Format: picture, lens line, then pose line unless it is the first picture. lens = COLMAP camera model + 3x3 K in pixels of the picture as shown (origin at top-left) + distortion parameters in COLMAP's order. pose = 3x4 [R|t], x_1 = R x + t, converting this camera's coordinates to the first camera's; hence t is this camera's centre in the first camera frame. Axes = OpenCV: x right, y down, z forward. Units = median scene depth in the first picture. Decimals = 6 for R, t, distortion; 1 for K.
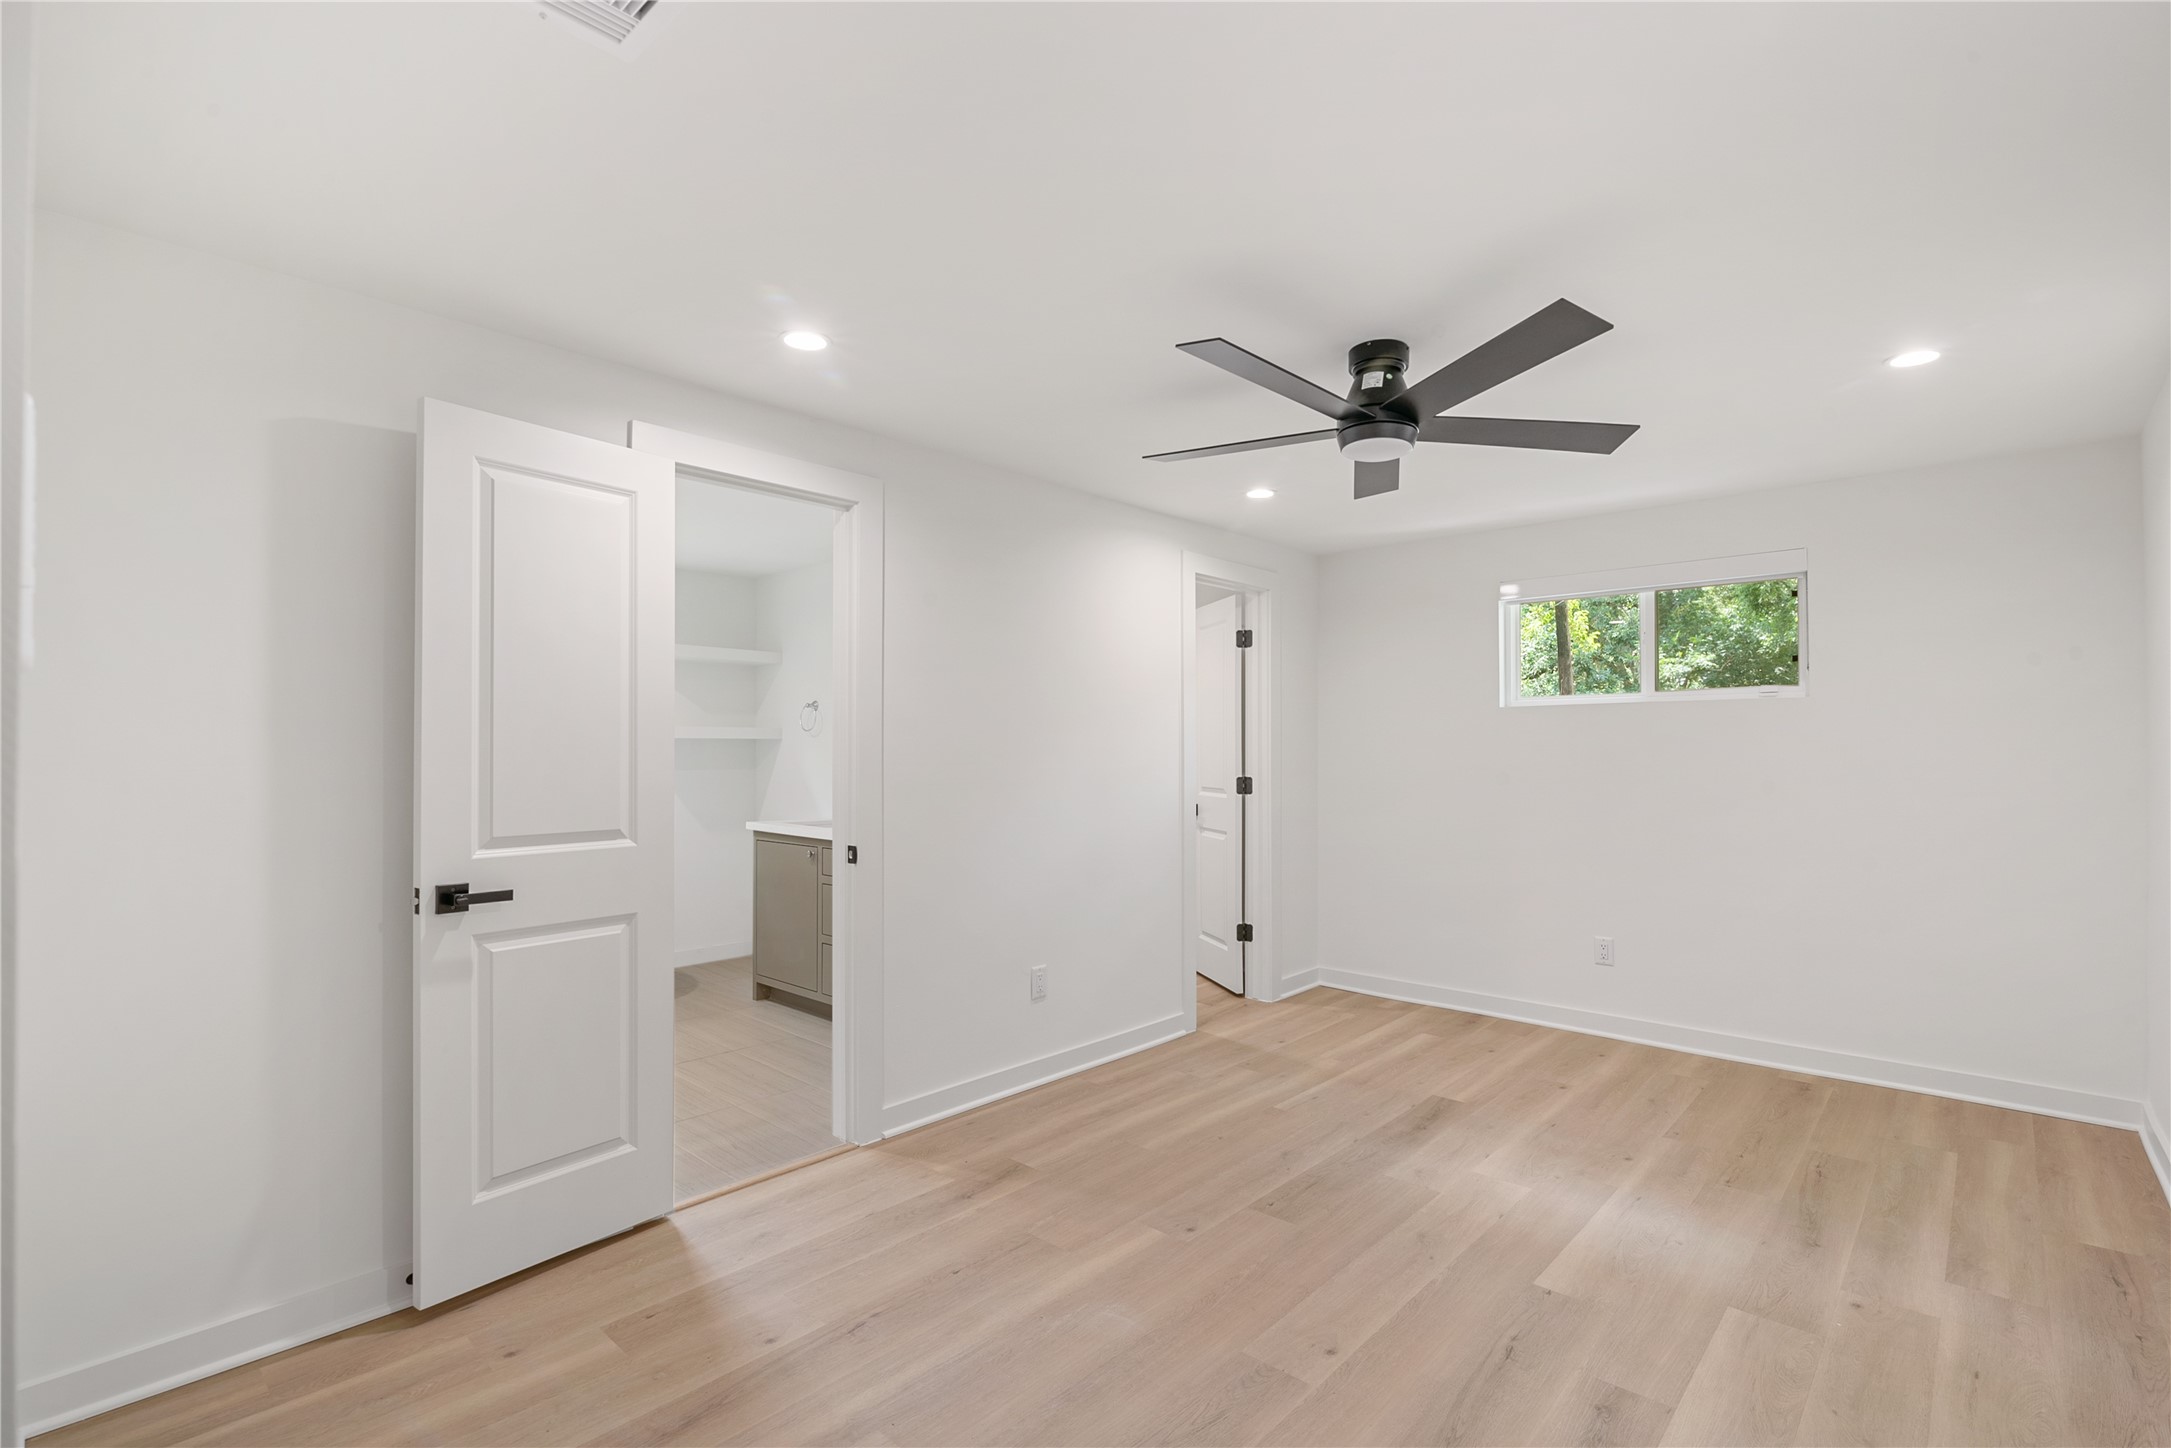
lens RADIAL K [[1008.3, 0, 1087.4], [0, 1008.3, 730.4], [0, 0, 1]] dist [-0.011569, 0.001499]
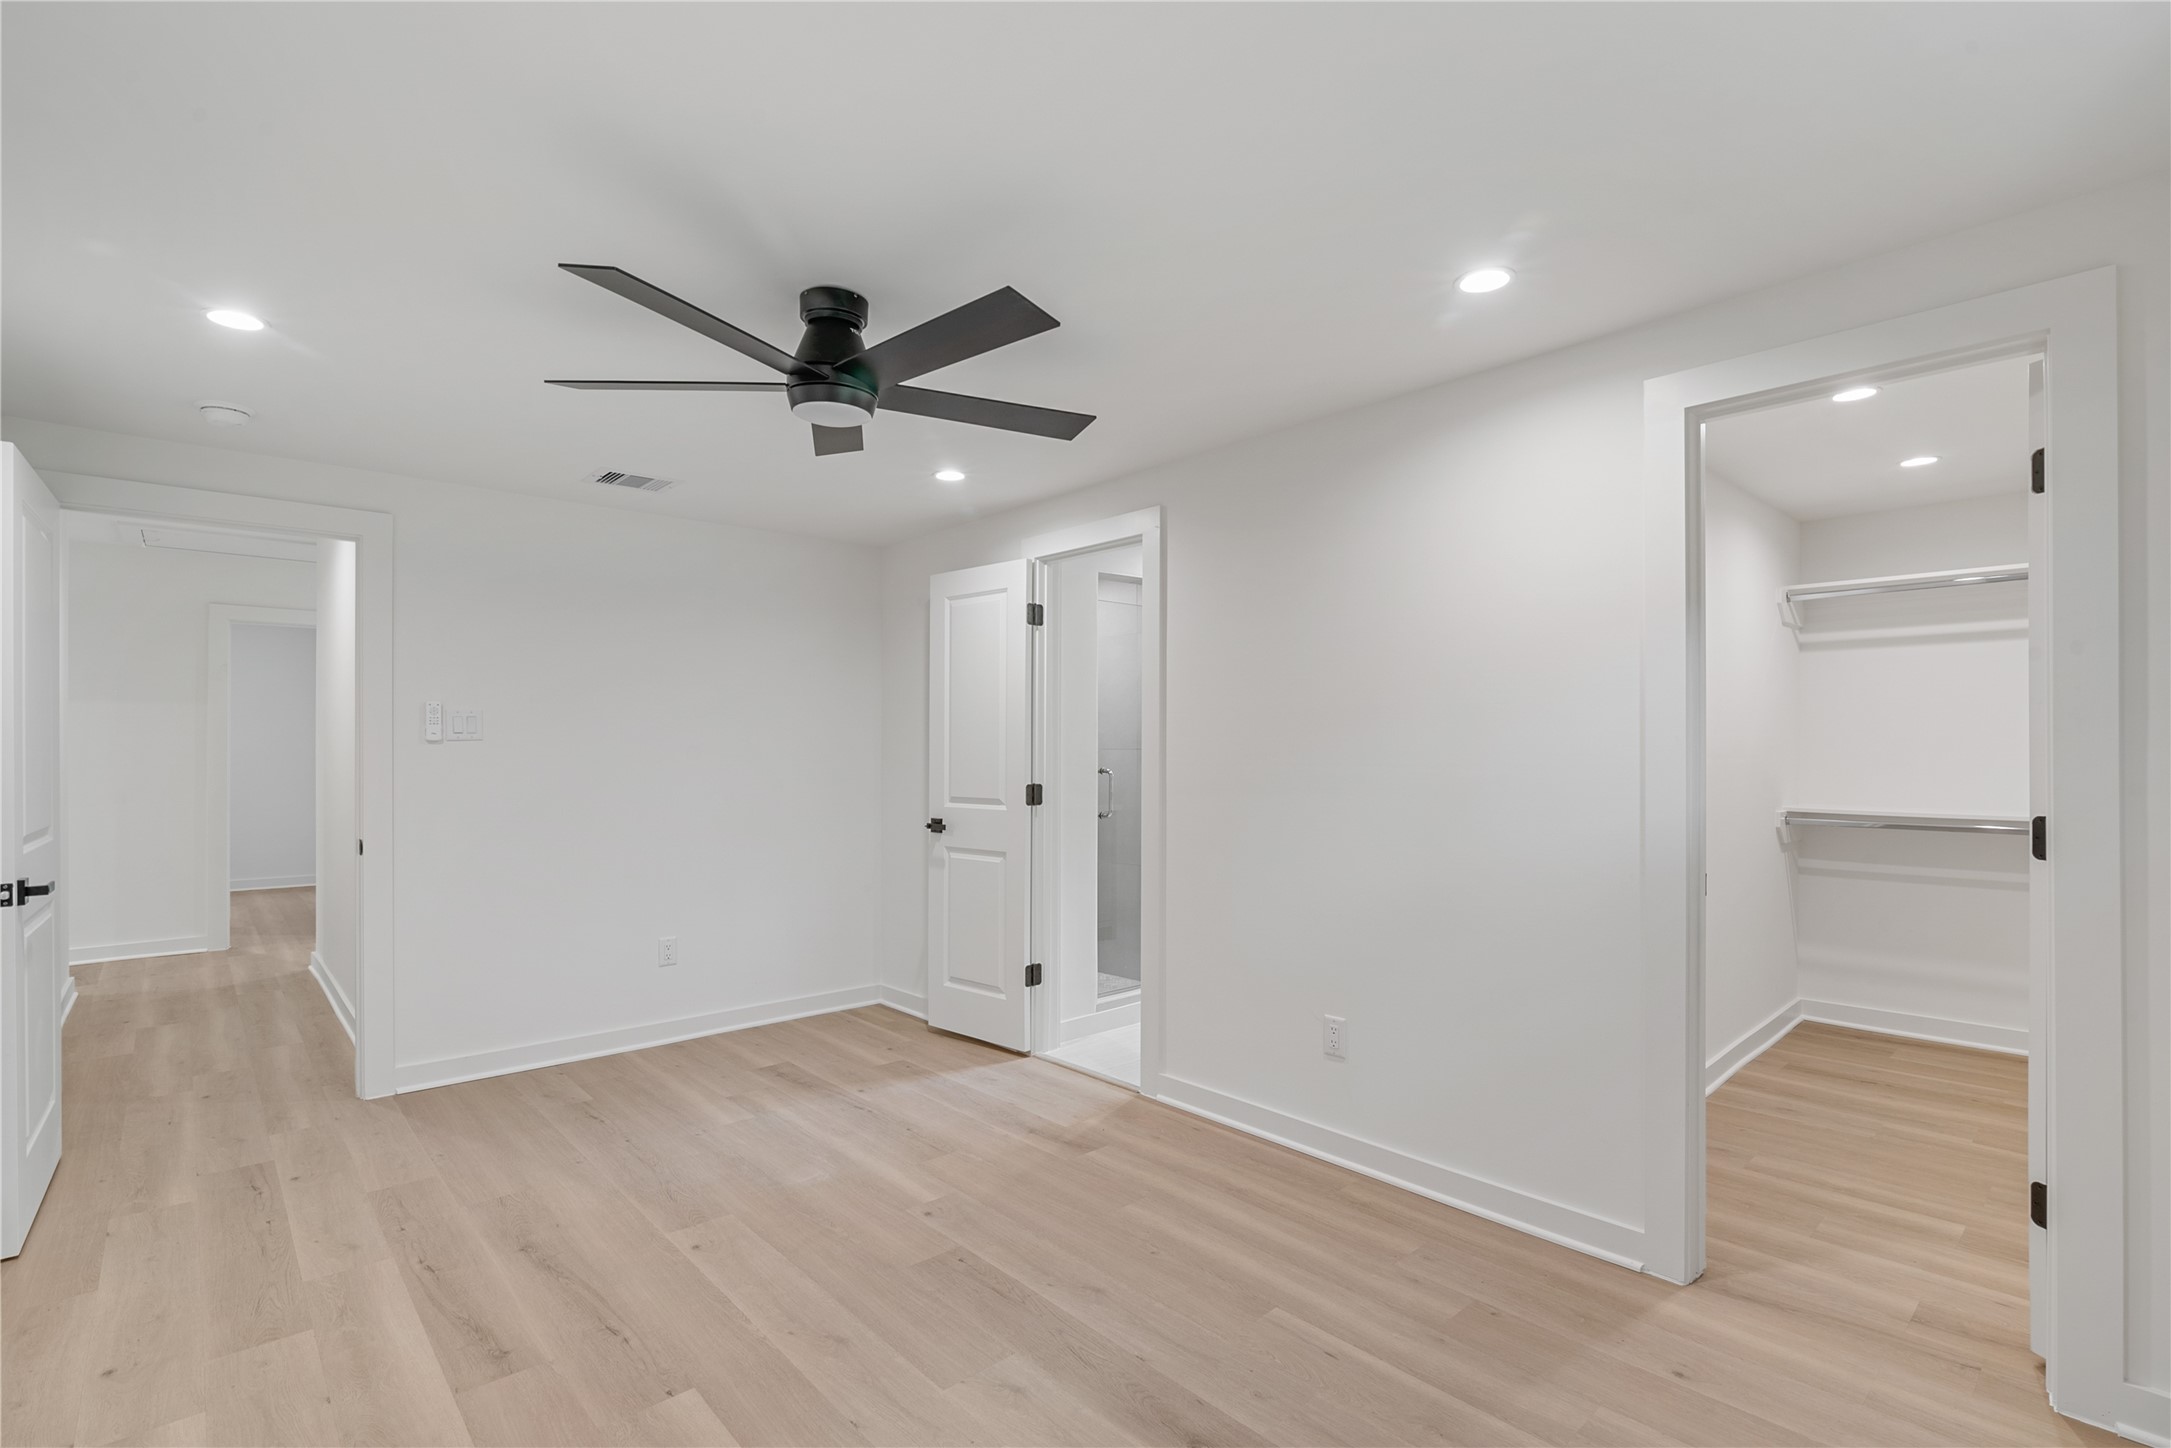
lens RADIAL K [[1008.3, 0, 1089.7], [0, 1008.3, 738.2], [0, 0, 1]] dist [-0.011569, 0.001499]
pose [[-0.094553, -0.009160, -0.995478, 1.033965], [0.020247, 0.999733, -0.011122, 0.018868], [0.995314, -0.021207, -0.094342, 1.171309]]
